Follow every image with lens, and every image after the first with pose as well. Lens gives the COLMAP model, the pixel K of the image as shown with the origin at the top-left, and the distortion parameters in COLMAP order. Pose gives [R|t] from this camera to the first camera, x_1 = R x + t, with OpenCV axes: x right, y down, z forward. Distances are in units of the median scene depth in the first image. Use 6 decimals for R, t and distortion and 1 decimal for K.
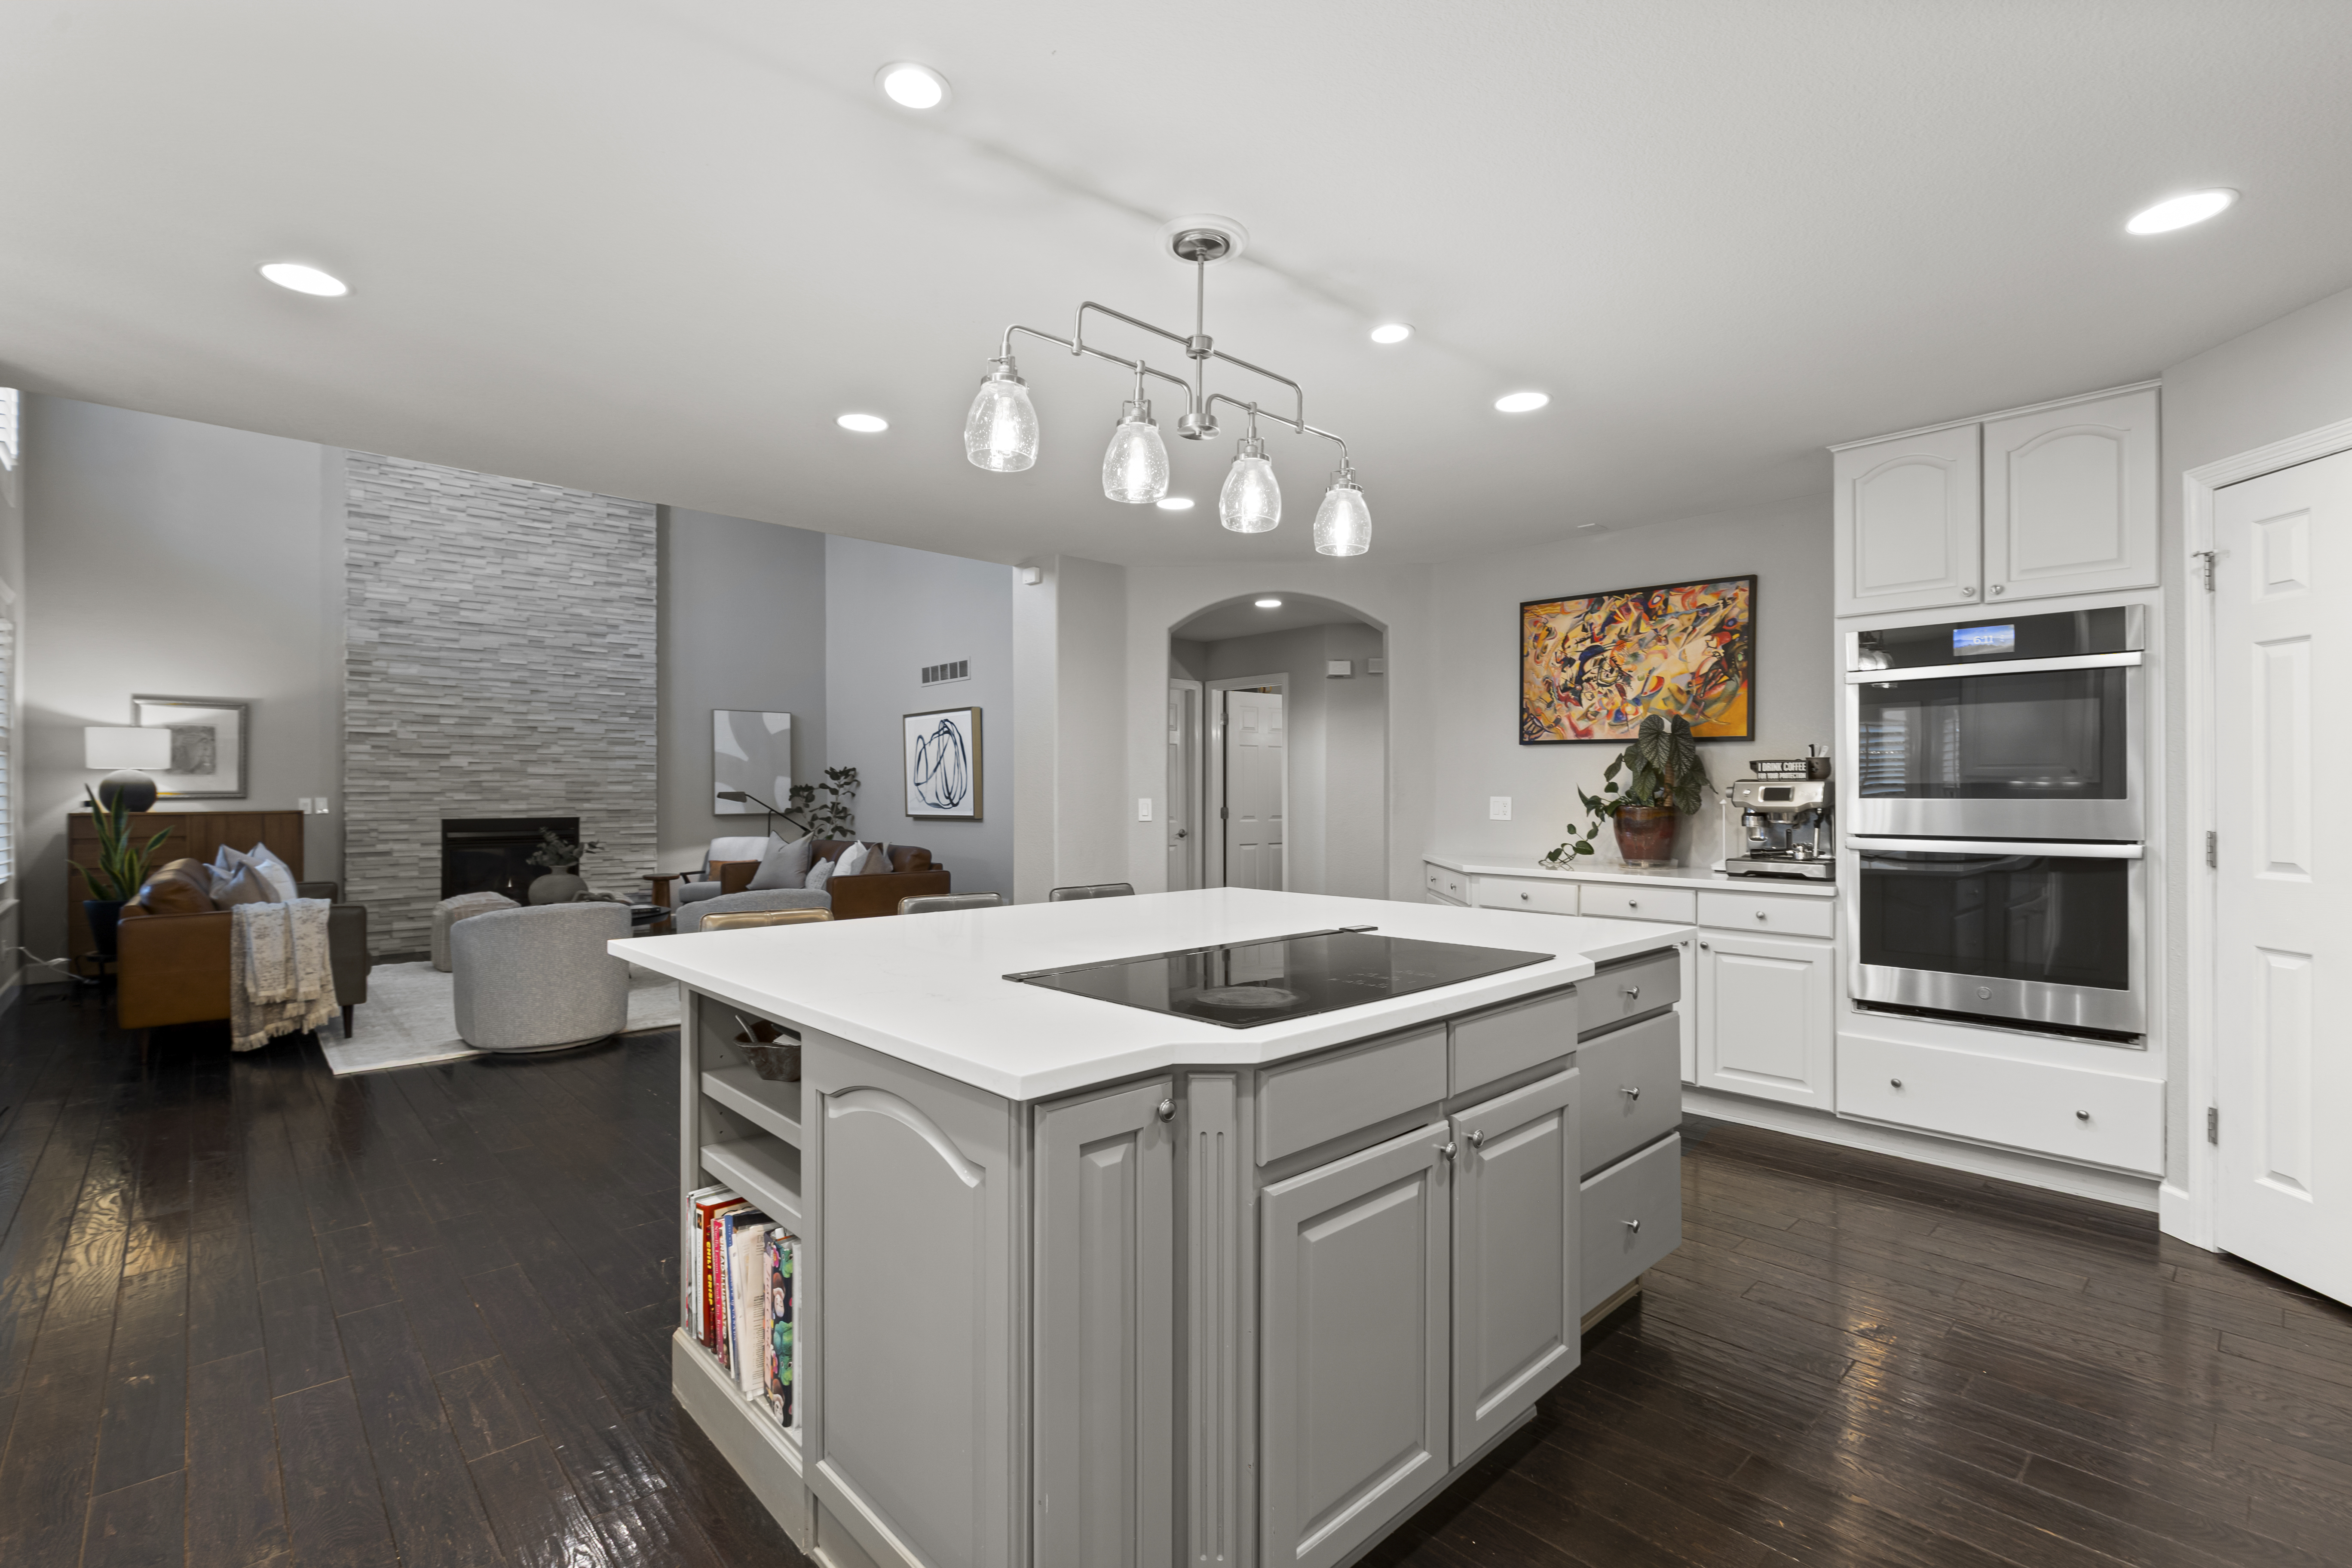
lens RADIAL K [[1059.5, 0, 1166.6], [0, 1059.5, 785.7], [0, 0, 1]] dist [0.002094, -0.002604]
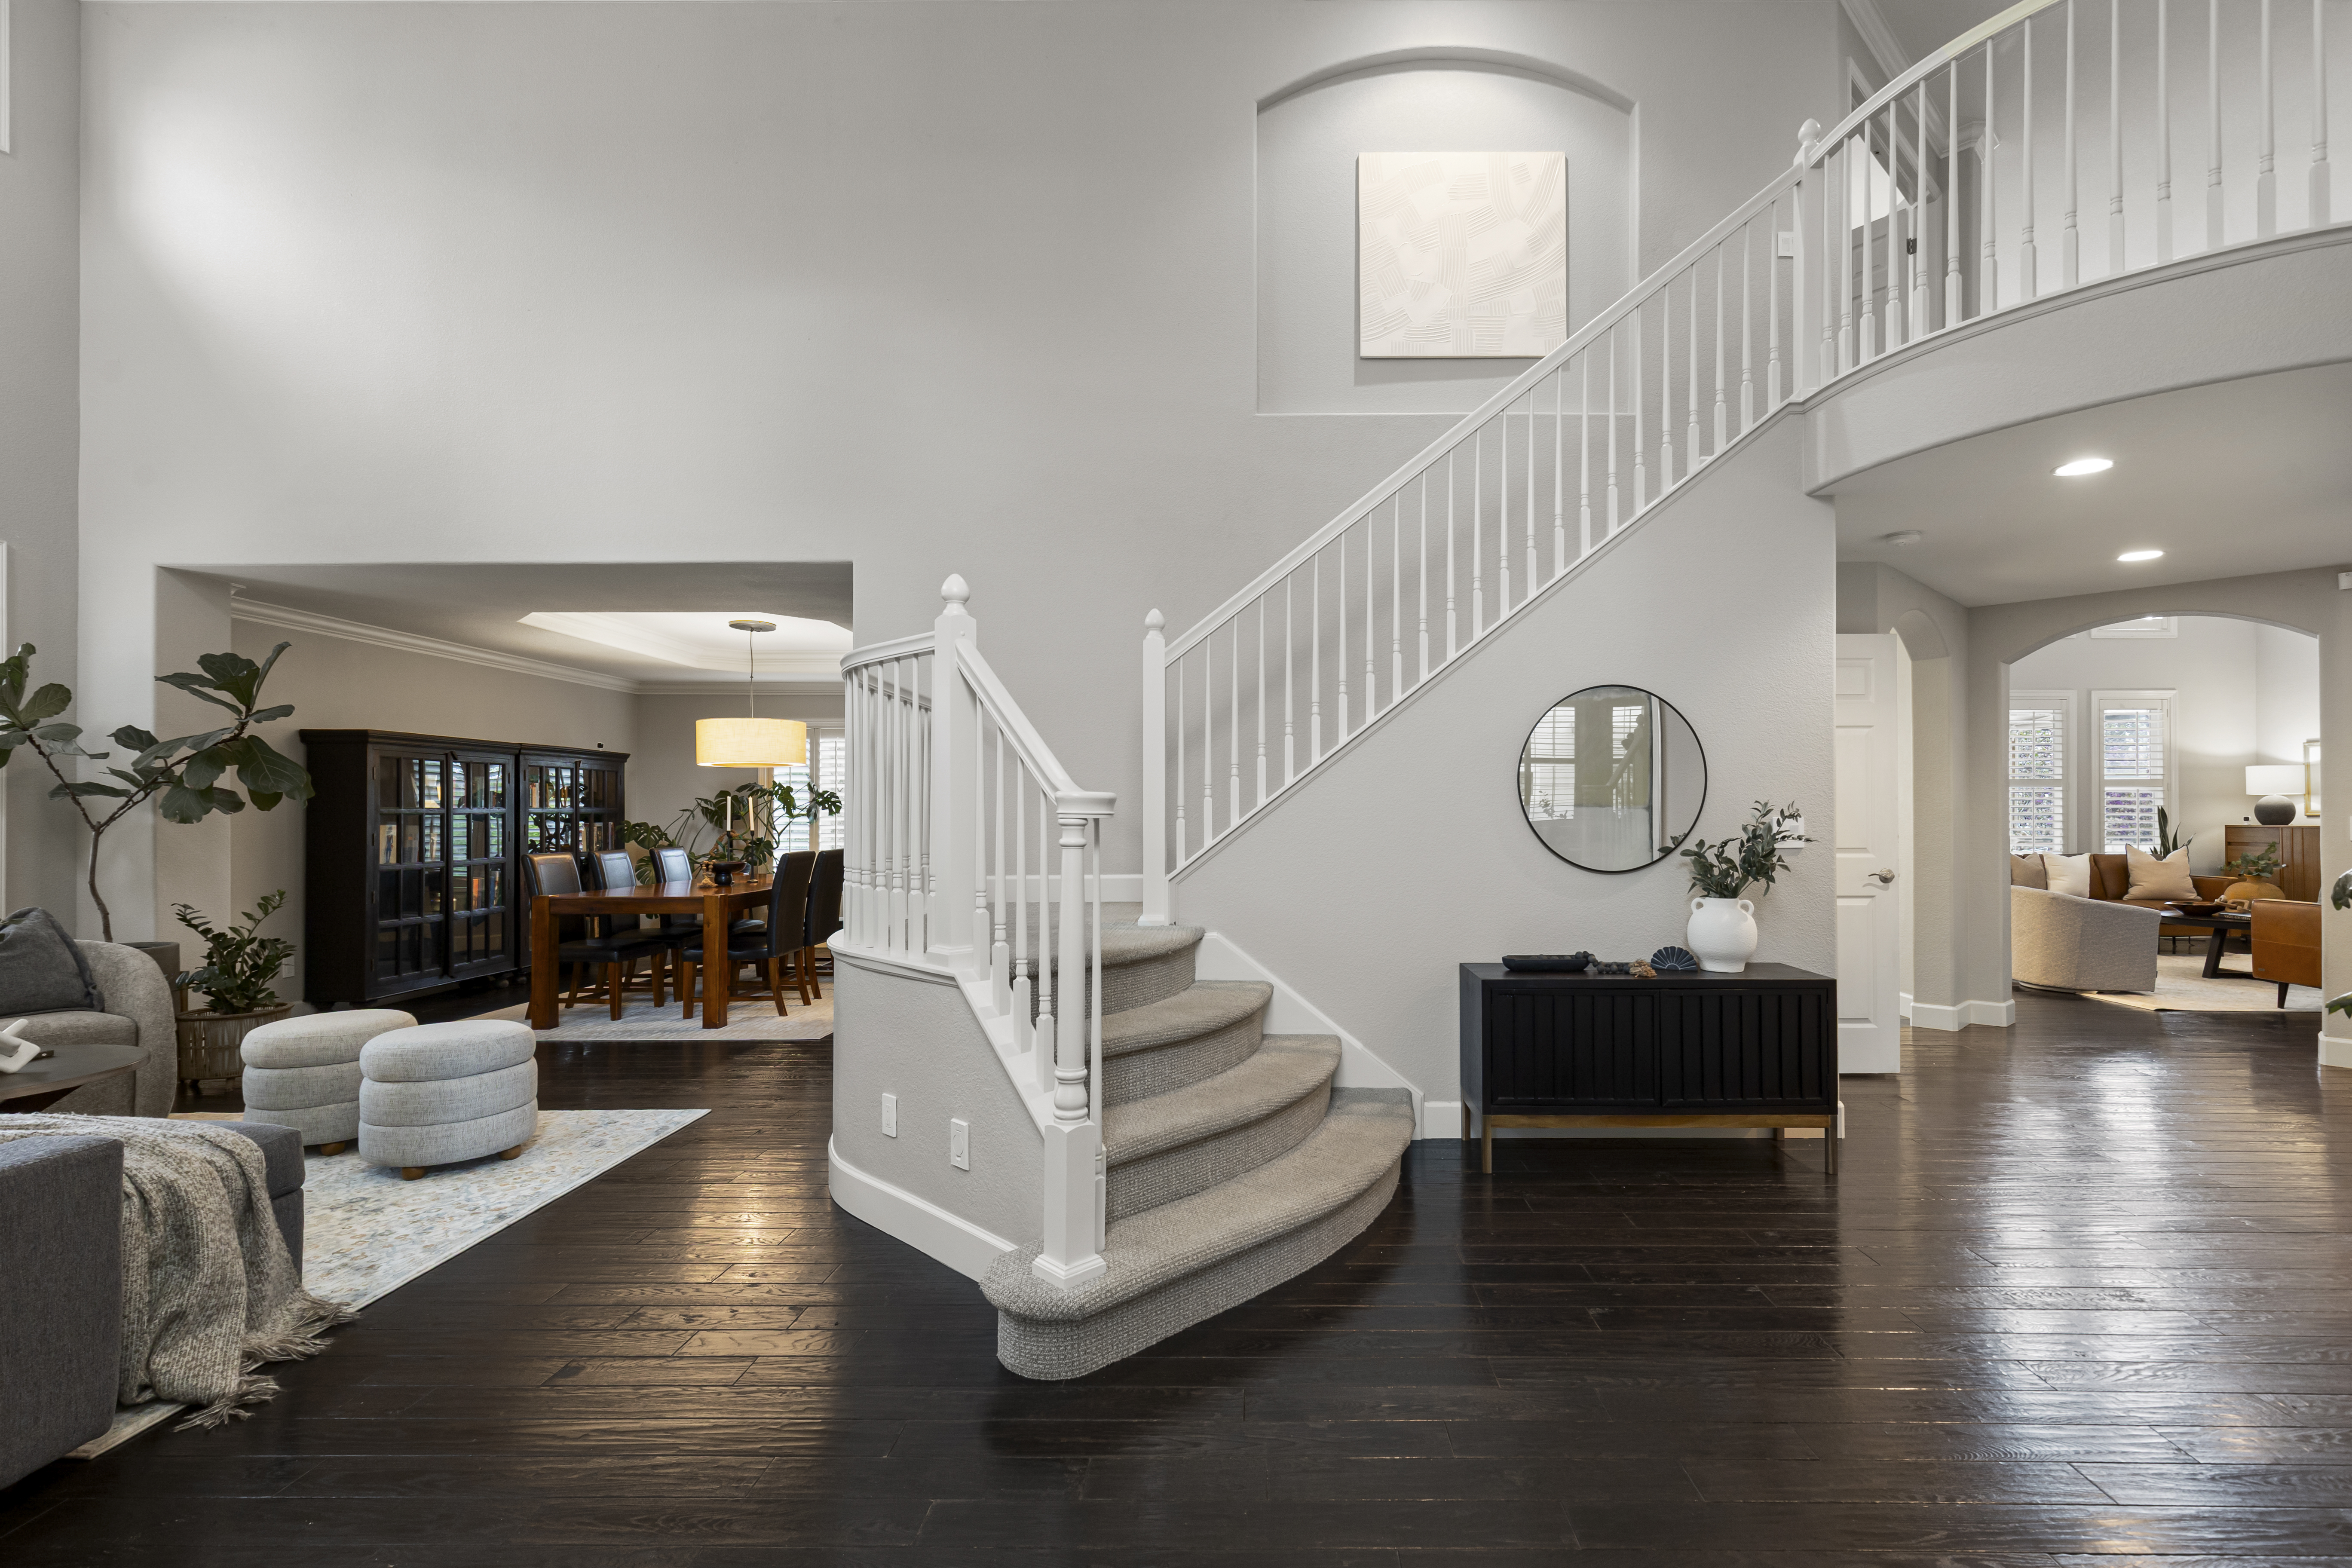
lens RADIAL K [[1059.5, 0, 1236.1], [0, 1059.5, 804.5], [0, 0, 1]] dist [0.002094, -0.002604]
pose [[-0.692220, -0.003649, -0.721677, 0.878437], [0.006099, 0.999922, -0.010907, 0.003658], [0.721661, -0.011951, -0.692144, 0.850975]]
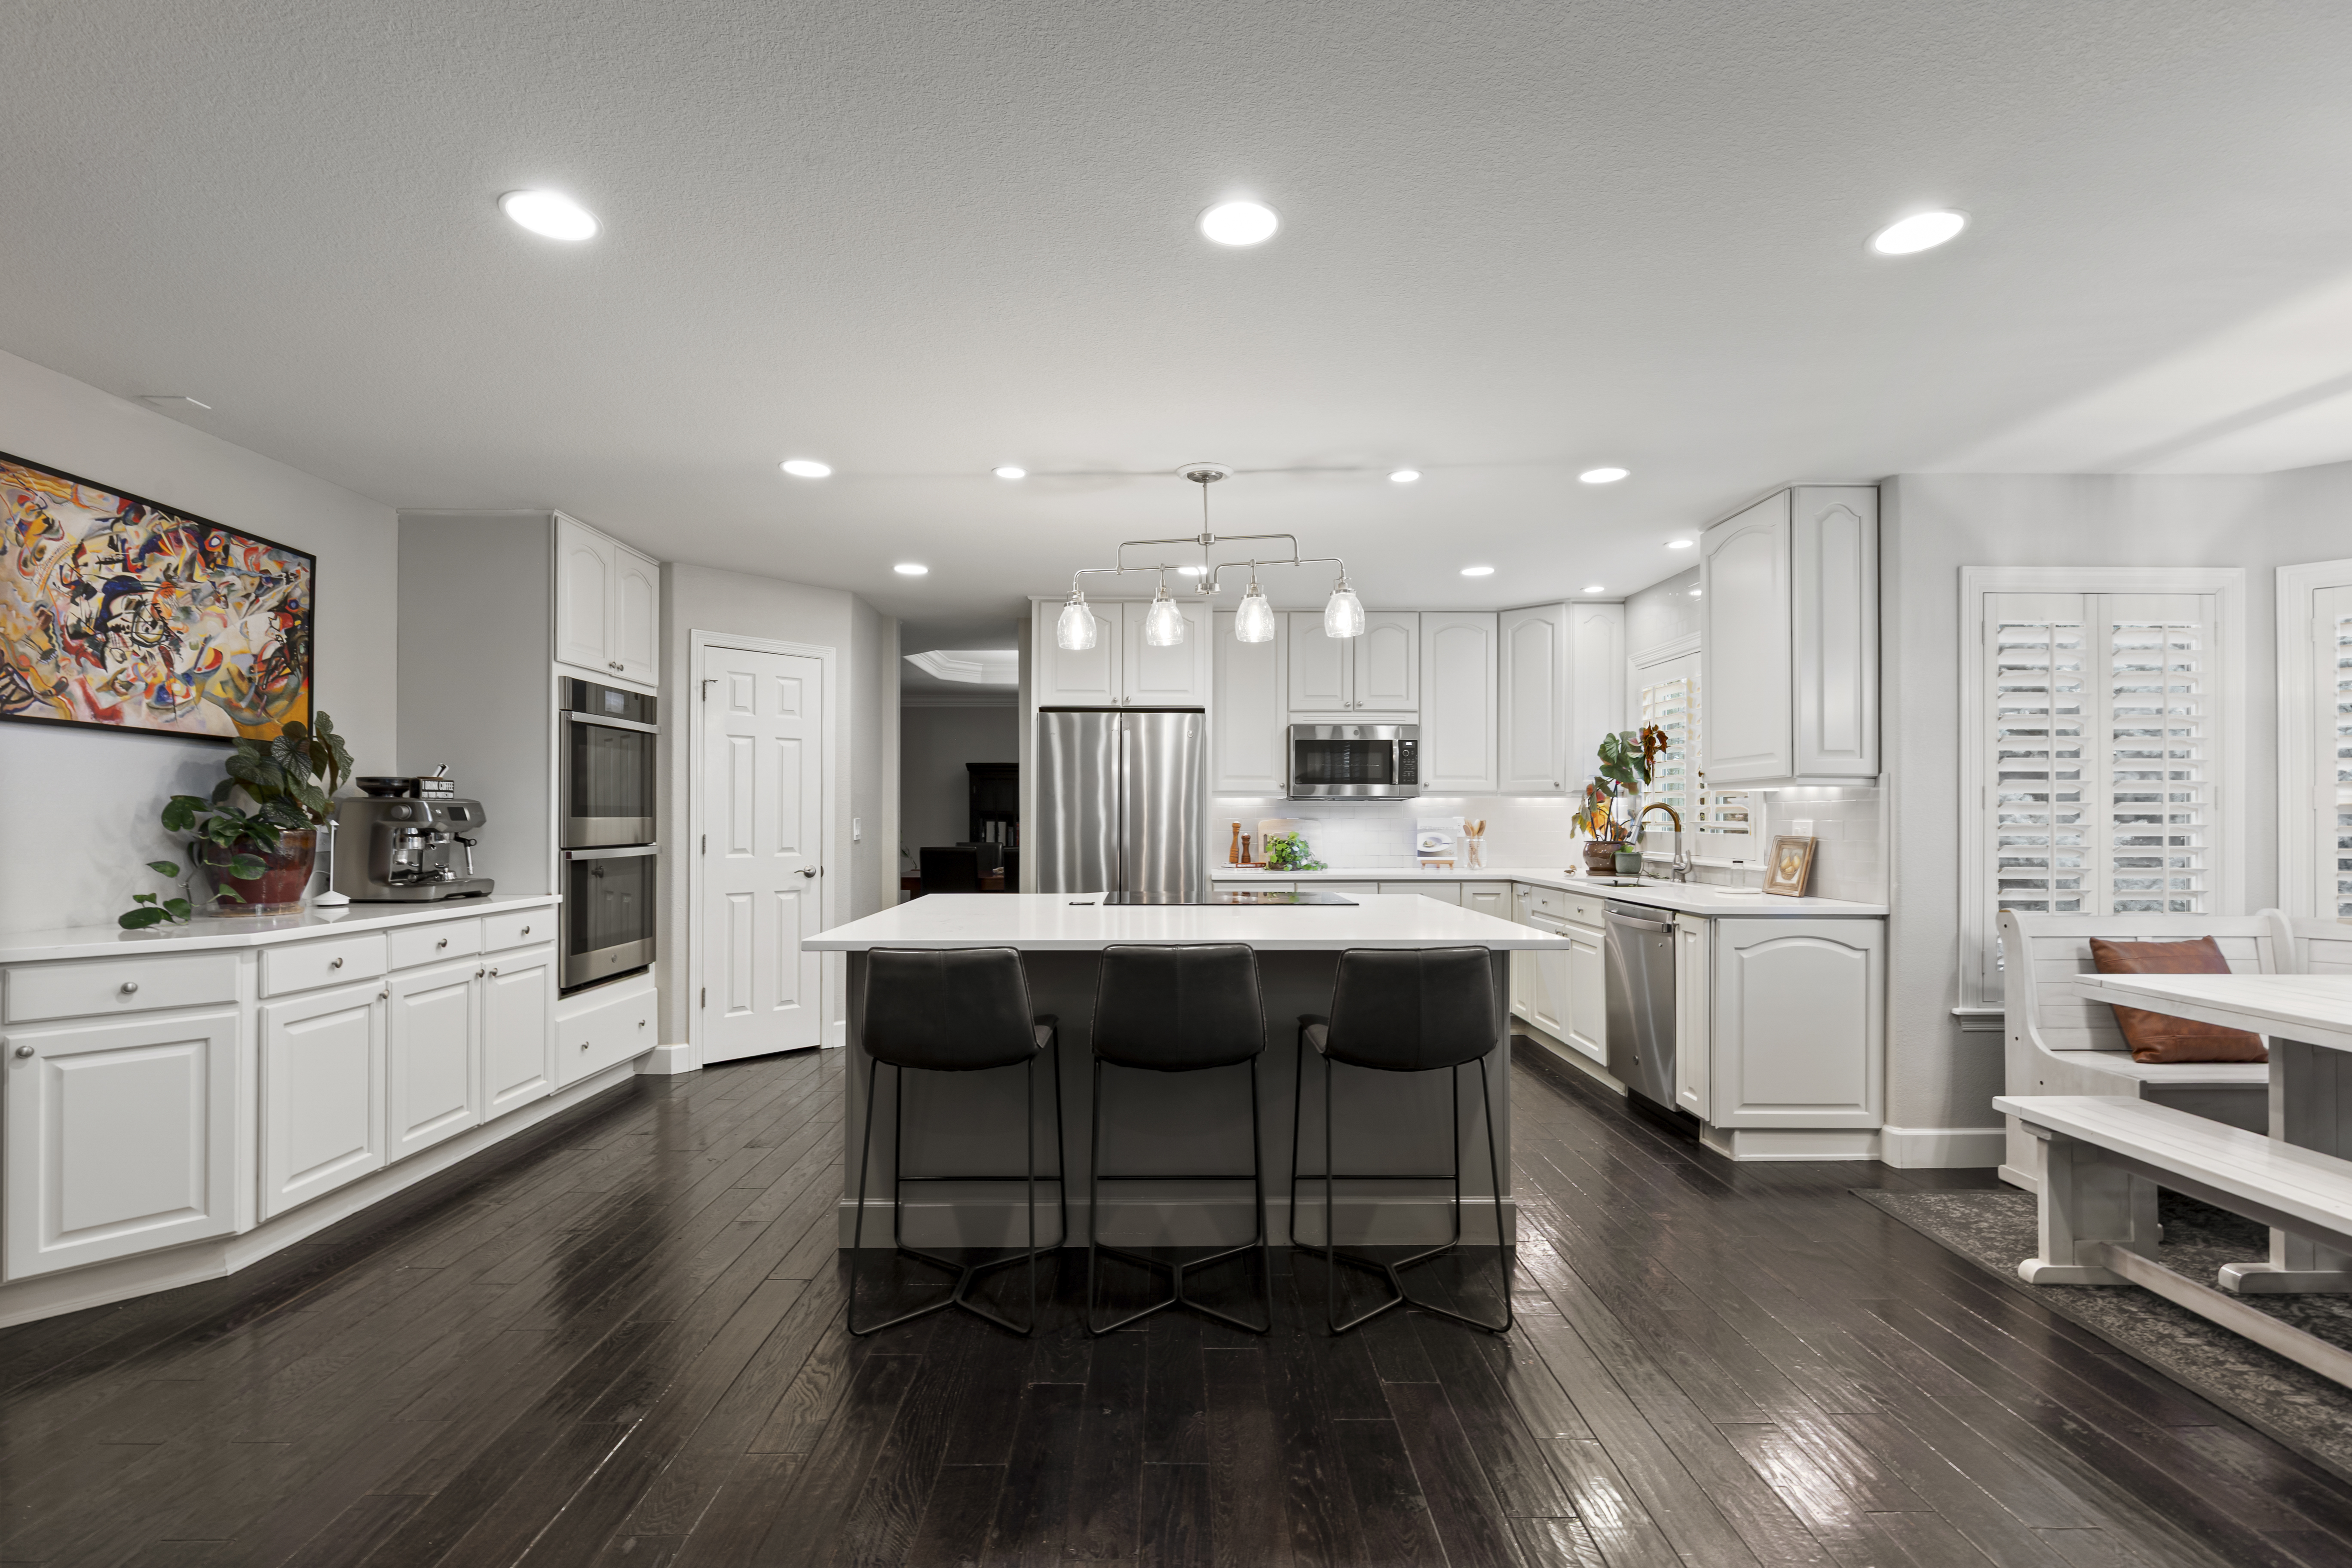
lens RADIAL K [[1059.5, 0, 1178.2], [0, 1059.5, 798.1], [0, 0, 1]] dist [0.002094, -0.002604]
pose [[-0.744786, 0.009357, 0.667237, -0.283580], [-0.006102, 0.999764, -0.020831, 0.004928], [-0.667275, -0.019586, -0.744554, 0.622944]]
